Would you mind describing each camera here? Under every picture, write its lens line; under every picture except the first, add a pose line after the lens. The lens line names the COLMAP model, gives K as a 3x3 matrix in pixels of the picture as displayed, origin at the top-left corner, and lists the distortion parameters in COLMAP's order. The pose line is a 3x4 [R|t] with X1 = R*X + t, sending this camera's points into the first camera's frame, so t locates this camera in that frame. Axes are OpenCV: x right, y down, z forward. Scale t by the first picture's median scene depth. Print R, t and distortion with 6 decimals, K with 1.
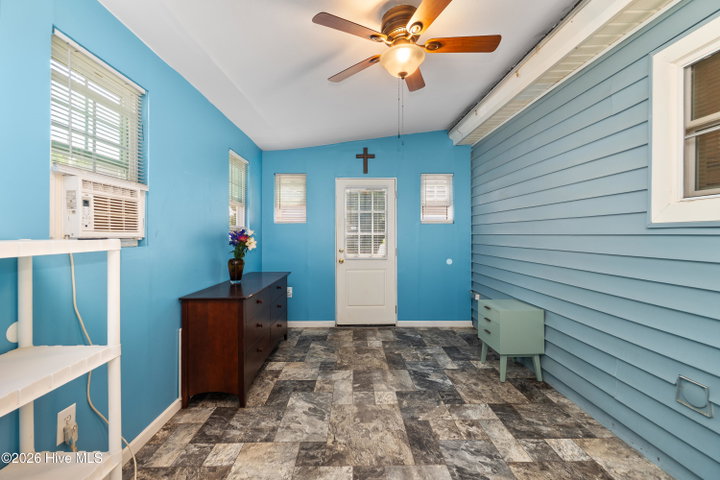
lens RADIAL K [[309.7, 0, 361.2], [0, 309.7, 236.0], [0, 0, 1]] dist [-0.008201, 0.002921]
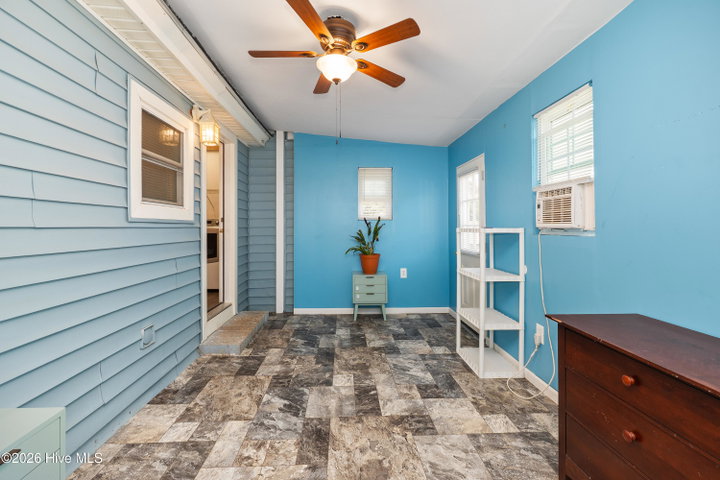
lens RADIAL K [[309.7, 0, 358.3], [0, 309.7, 233.0], [0, 0, 1]] dist [-0.008201, 0.002921]
pose [[-0.999702, 0.000817, -0.024407, 0.055156], [0.000479, 0.999904, 0.013860, 0.005443], [0.024416, 0.013844, -0.999606, 2.100834]]
